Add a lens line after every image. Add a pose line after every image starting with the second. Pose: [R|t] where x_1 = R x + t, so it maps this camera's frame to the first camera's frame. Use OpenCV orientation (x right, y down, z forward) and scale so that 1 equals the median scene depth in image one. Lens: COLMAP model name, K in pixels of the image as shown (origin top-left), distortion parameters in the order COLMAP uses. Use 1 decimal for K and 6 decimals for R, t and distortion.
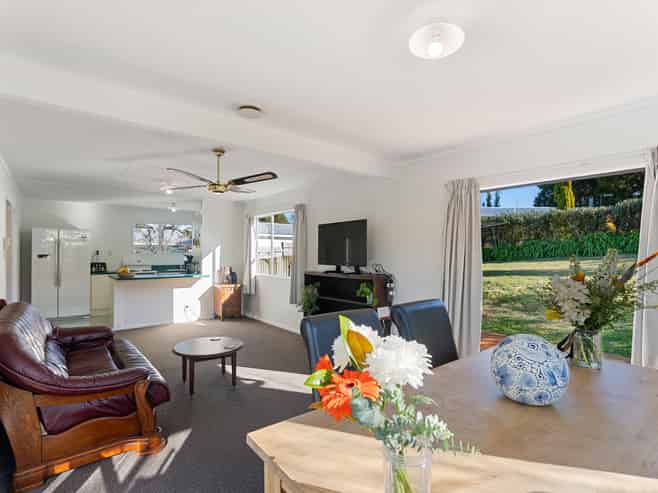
lens RADIAL K [[306.9, 0, 329.1], [0, 306.9, 255.6], [0, 0, 1]] dist [-0.000053, 0.000071]
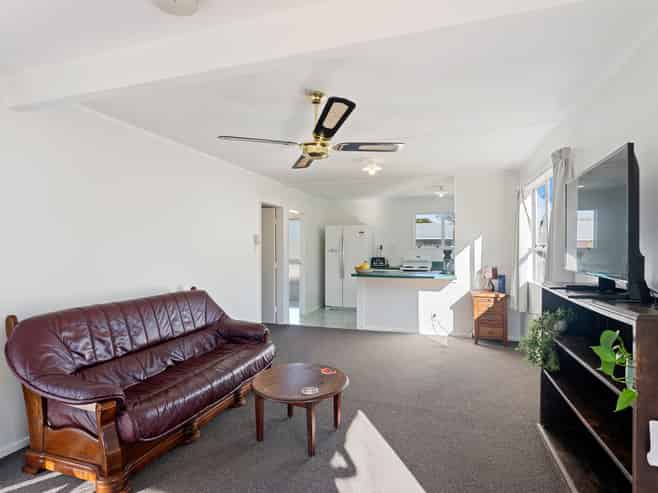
lens RADIAL K [[350.4, 0, 329.0], [0, 350.4, 246.5], [0, 0, 1]] dist [-0.003510, -0.000824]
pose [[0.544030, -0.008269, -0.839025, 0.135582], [-0.002751, 0.999928, -0.011639, 0.001324], [0.839061, 0.008641, 0.543968, 0.275855]]
